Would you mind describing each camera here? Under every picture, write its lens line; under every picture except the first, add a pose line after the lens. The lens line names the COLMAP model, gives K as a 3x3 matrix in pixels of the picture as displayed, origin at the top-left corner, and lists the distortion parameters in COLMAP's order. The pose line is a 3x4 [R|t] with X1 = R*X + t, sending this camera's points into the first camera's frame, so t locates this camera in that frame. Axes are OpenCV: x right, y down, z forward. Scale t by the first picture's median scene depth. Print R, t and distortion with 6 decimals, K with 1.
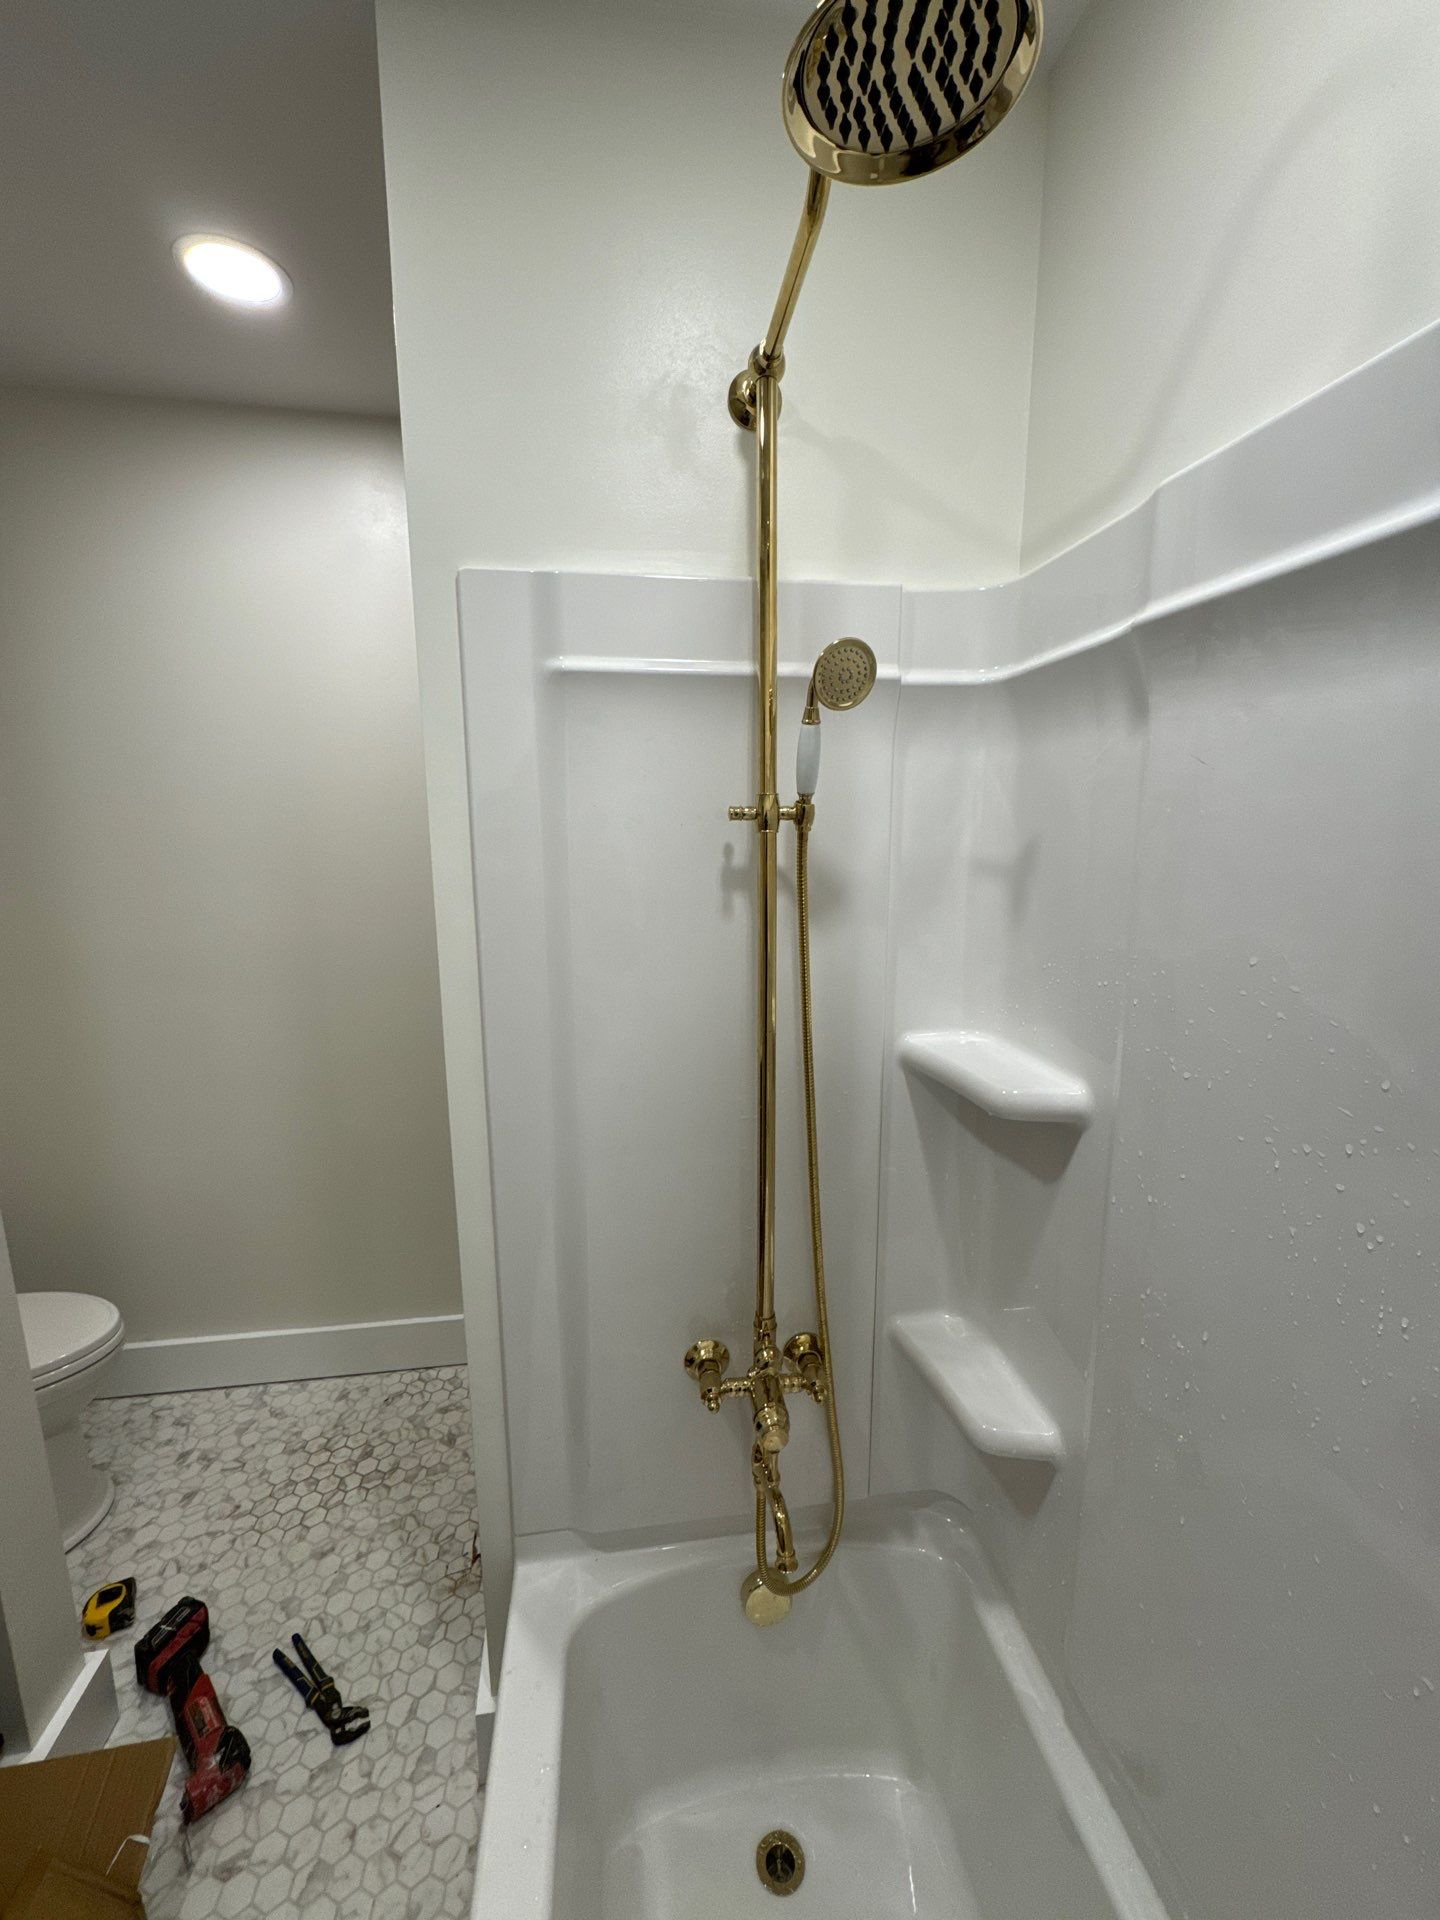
lens RADIAL K [[764.6, 0, 720.1], [0, 764.6, 953.4], [0, 0, 1]] dist [-0.002572, 0.000527]
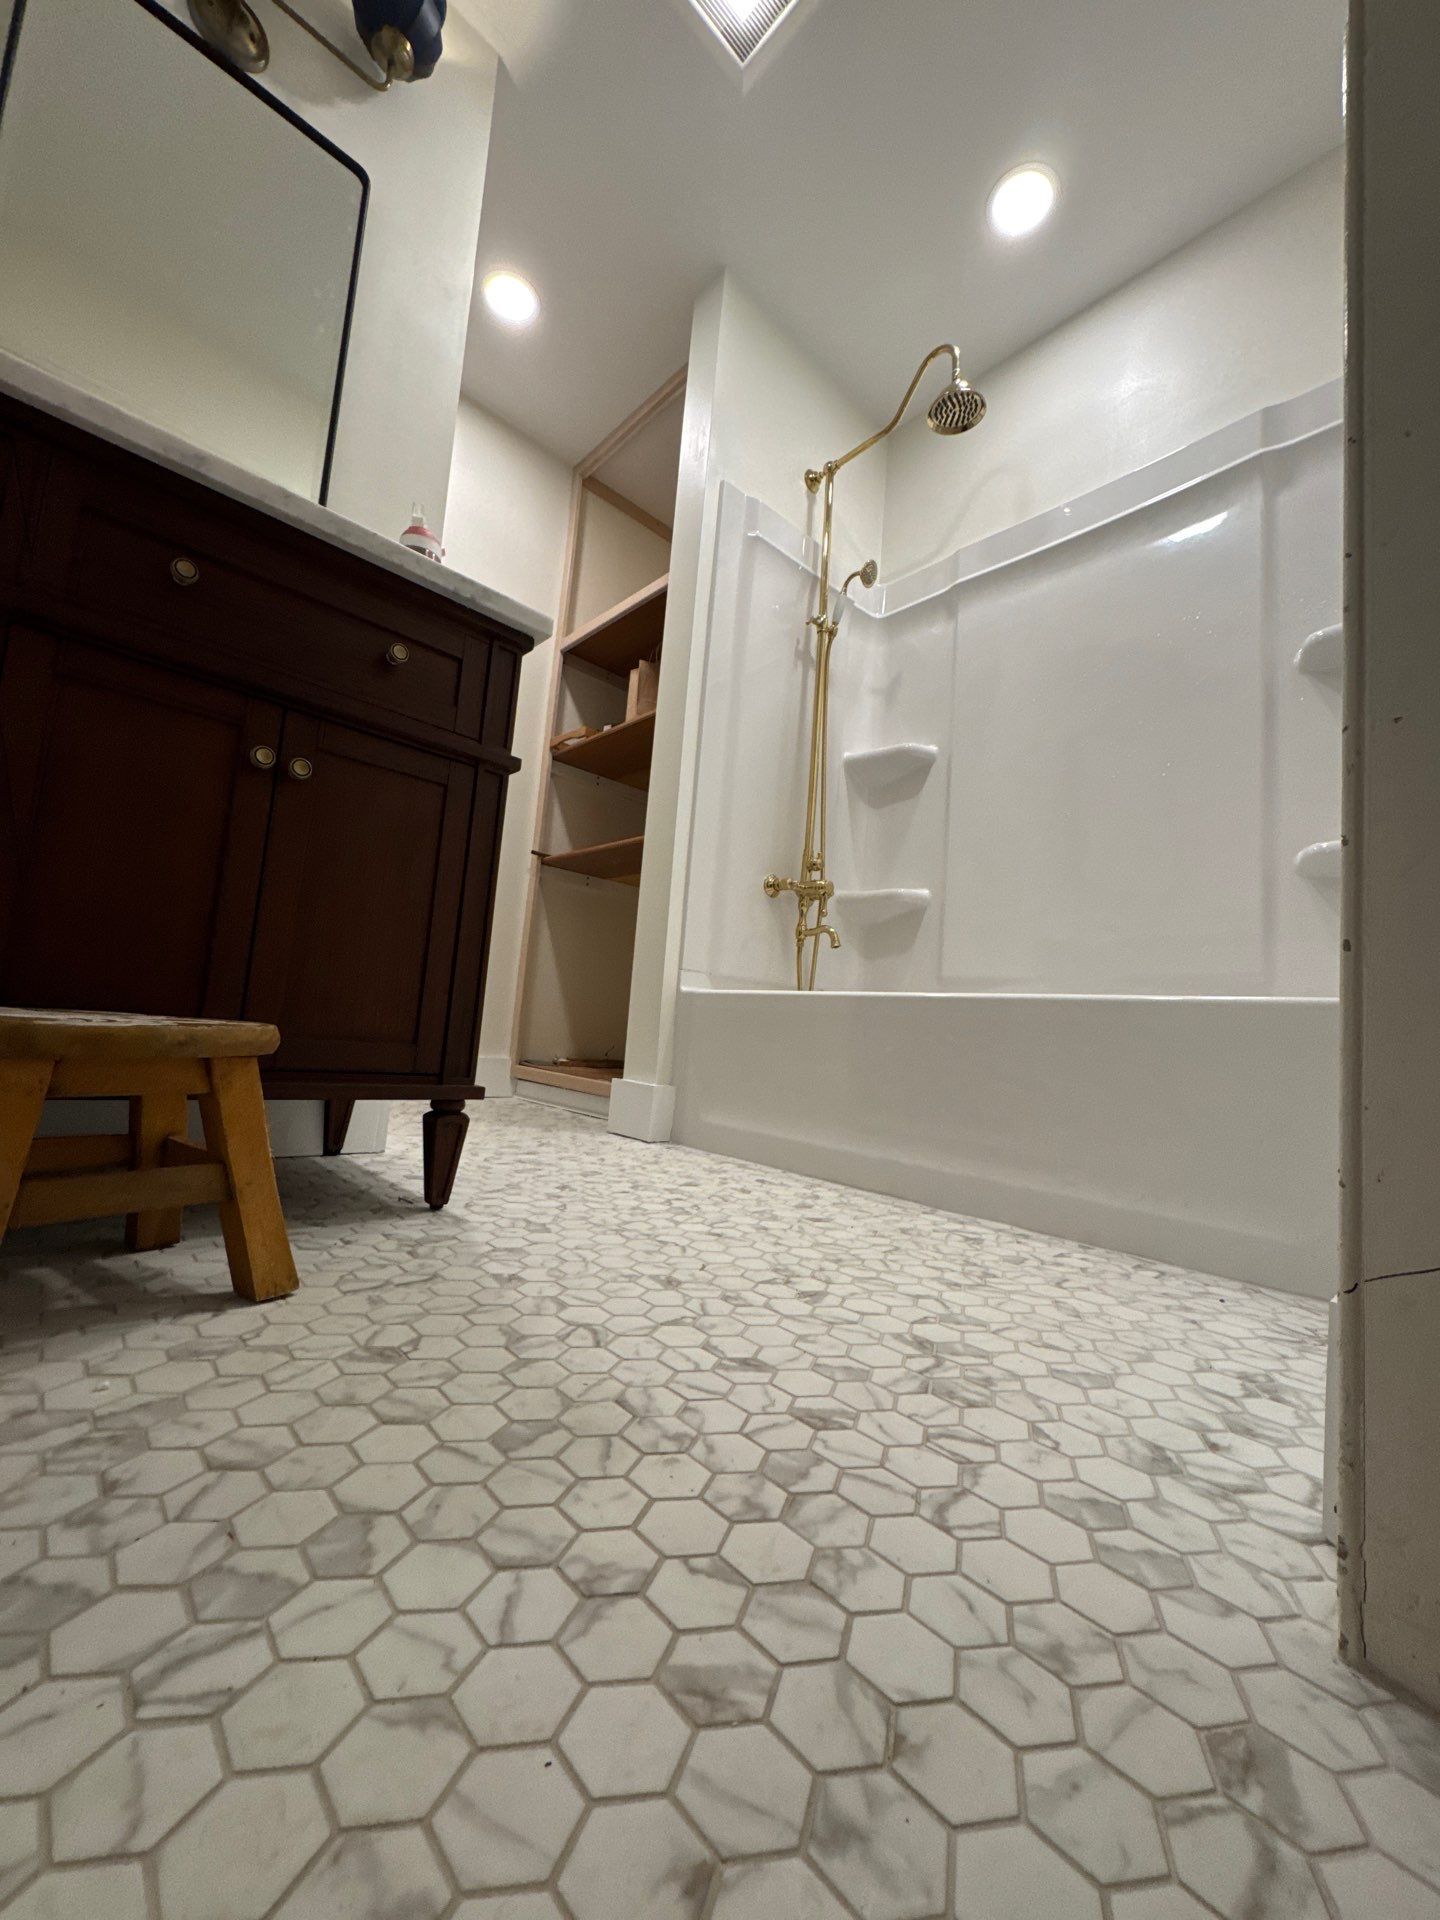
lens RADIAL K [[764.6, 0, 719.5], [0, 764.6, 948.1], [0, 0, 1]] dist [-0.002572, 0.000527]
pose [[0.823295, 0.127581, 0.553090, -1.273795], [0.015030, 0.969171, -0.245931, 1.258312], [-0.567415, 0.210787, 0.795996, -0.462239]]
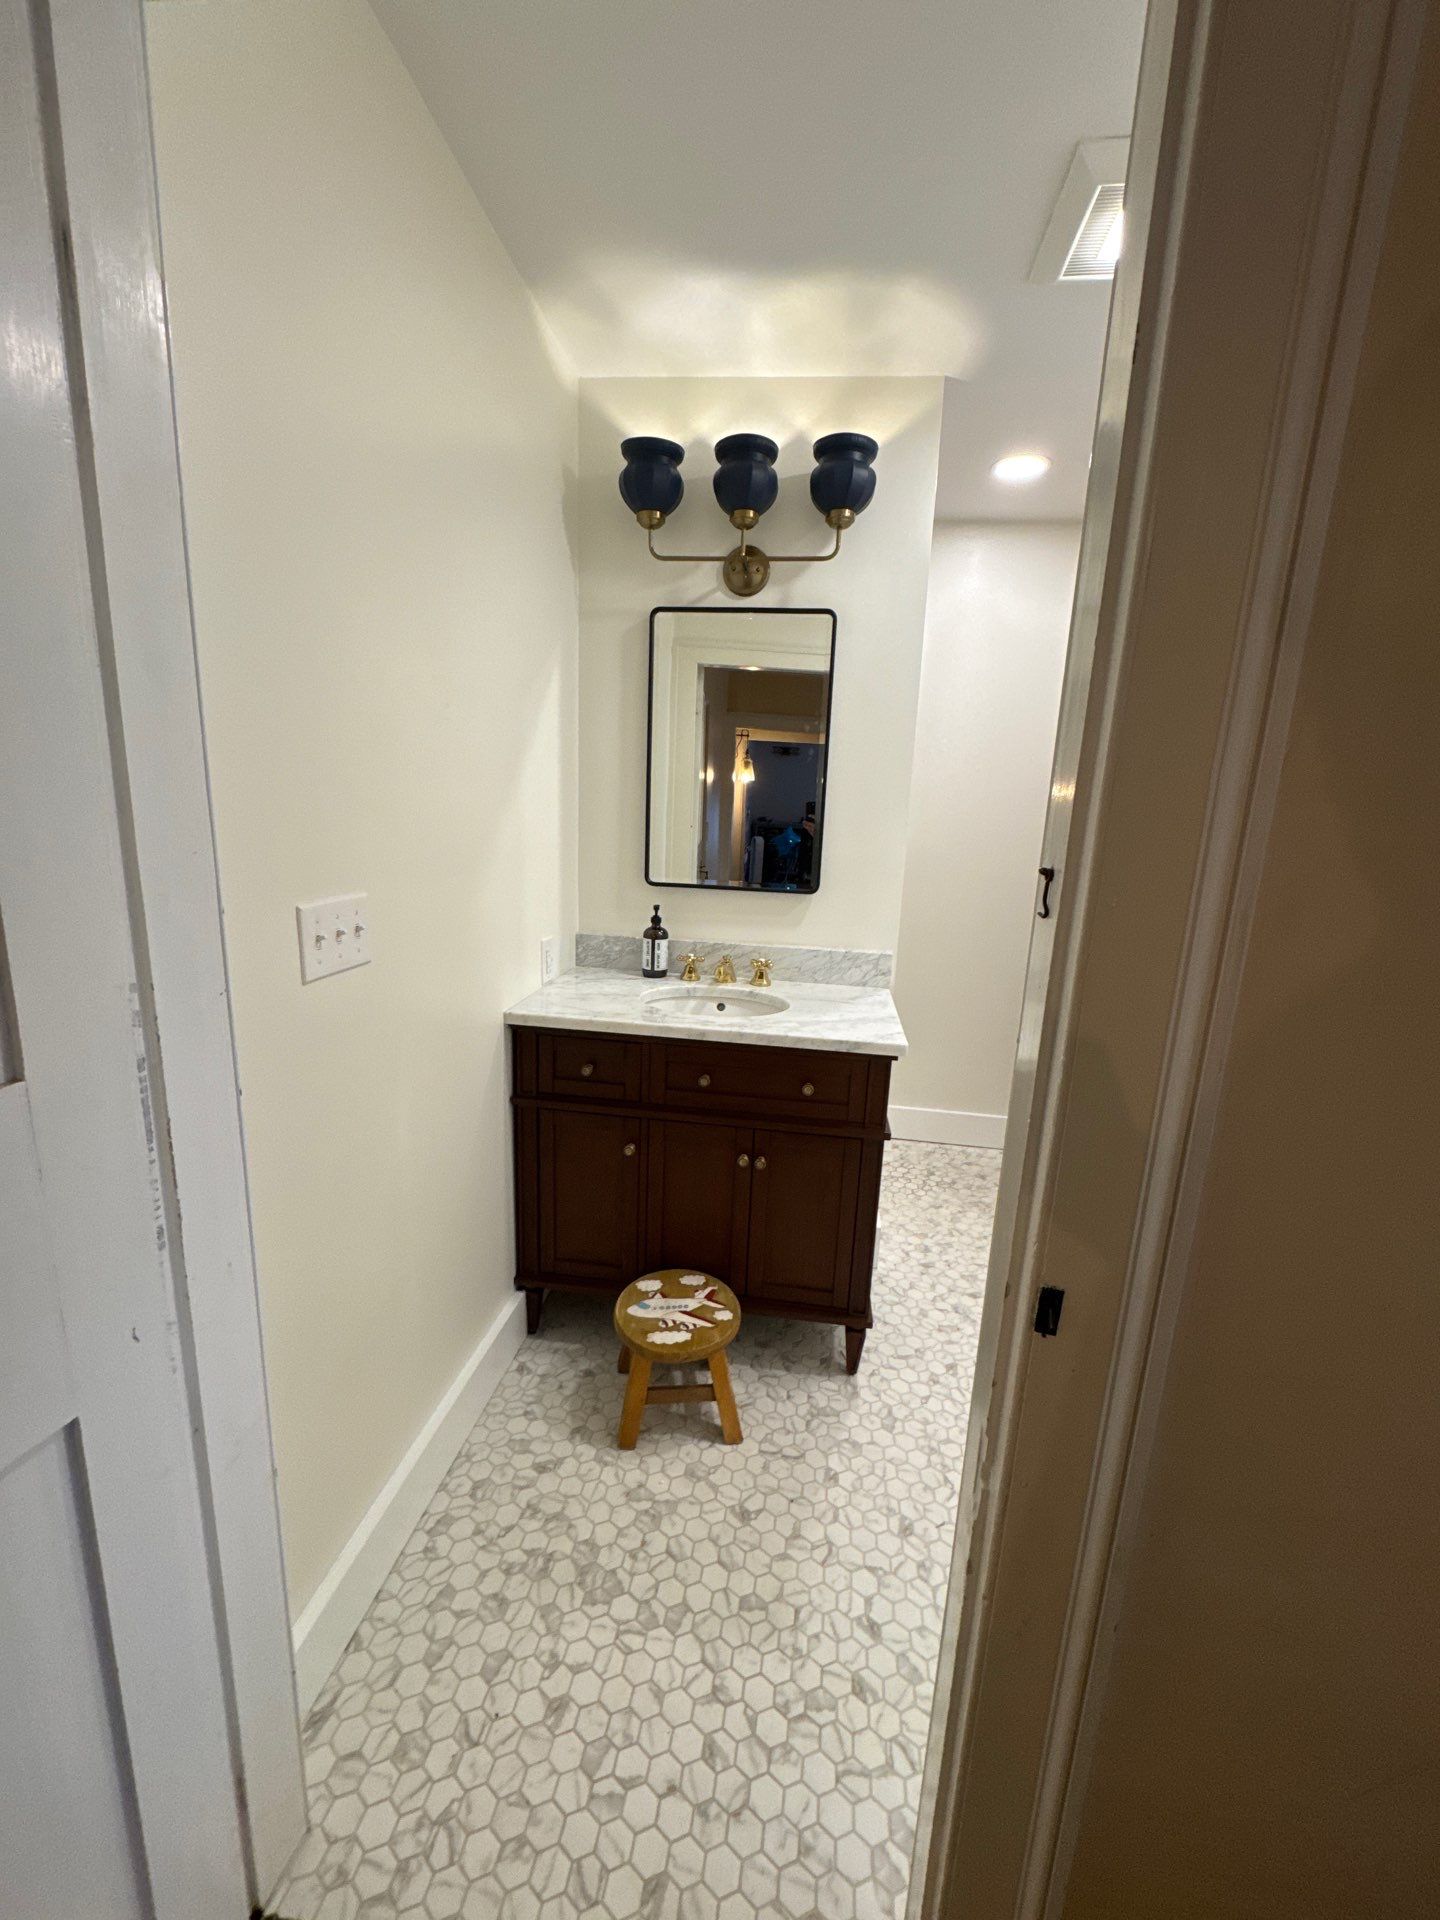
lens RADIAL K [[764.6, 0, 721.6], [0, 764.6, 952.7], [0, 0, 1]] dist [-0.002572, 0.000527]
pose [[0.957208, 0.098531, -0.272110, -0.876324], [-0.091660, 0.995070, 0.037879, 0.307412], [0.274501, -0.011317, 0.961520, -1.171491]]
